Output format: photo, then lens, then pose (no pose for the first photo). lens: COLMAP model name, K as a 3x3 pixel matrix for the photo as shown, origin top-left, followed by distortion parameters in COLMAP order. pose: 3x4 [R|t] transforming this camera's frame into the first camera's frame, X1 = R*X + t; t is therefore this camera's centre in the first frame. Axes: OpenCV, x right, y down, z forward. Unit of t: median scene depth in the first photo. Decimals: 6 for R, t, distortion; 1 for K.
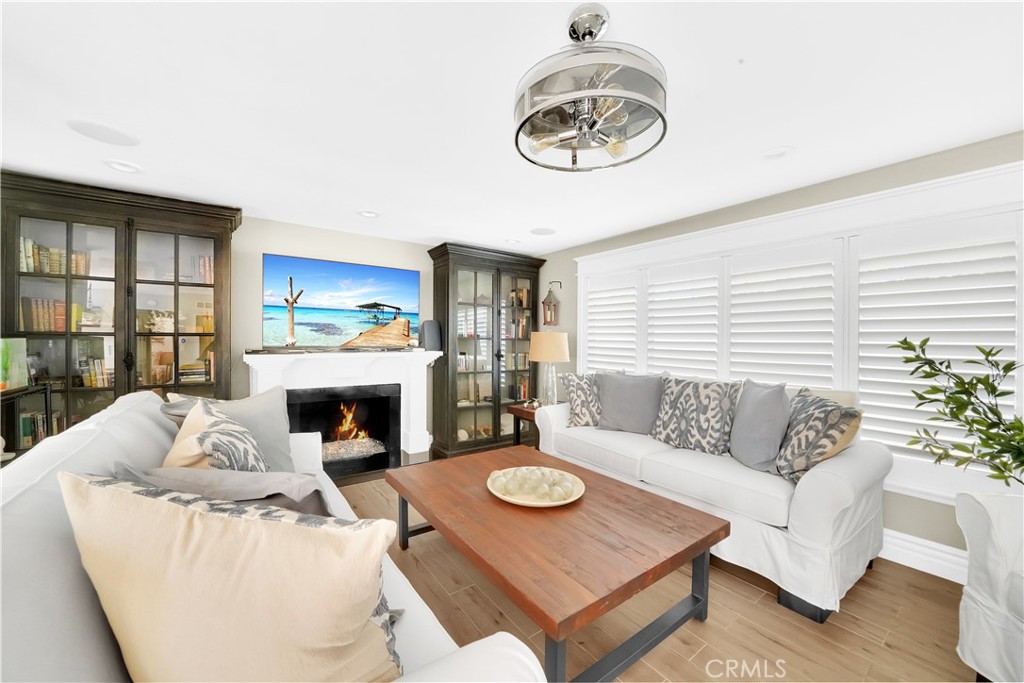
lens RADIAL K [[384.4, 0, 493.3], [0, 384.4, 332.1], [0, 0, 1]] dist [-0.017141, 0.001180]
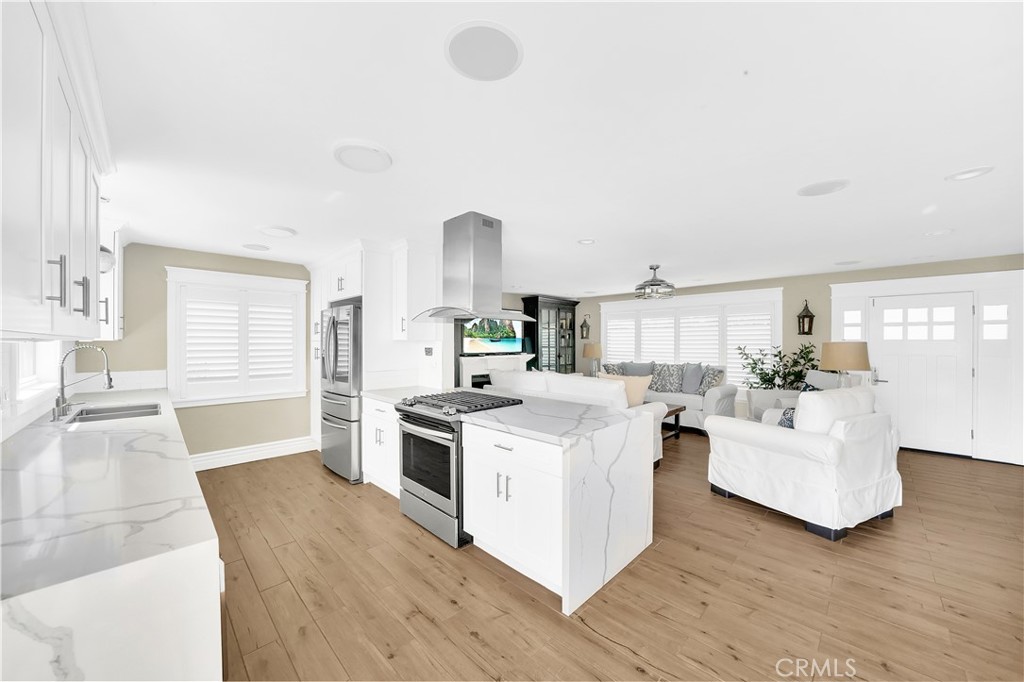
lens RADIAL K [[369.0, 0, 499.4], [0, 369.0, 343.8], [0, 0, 1]] dist [-0.021740, 0.001697]
pose [[0.990563, -0.006503, 0.136903, -0.836663], [0.004253, 0.999851, 0.016719, -0.042822], [-0.136991, -0.015979, 0.990443, -1.142028]]
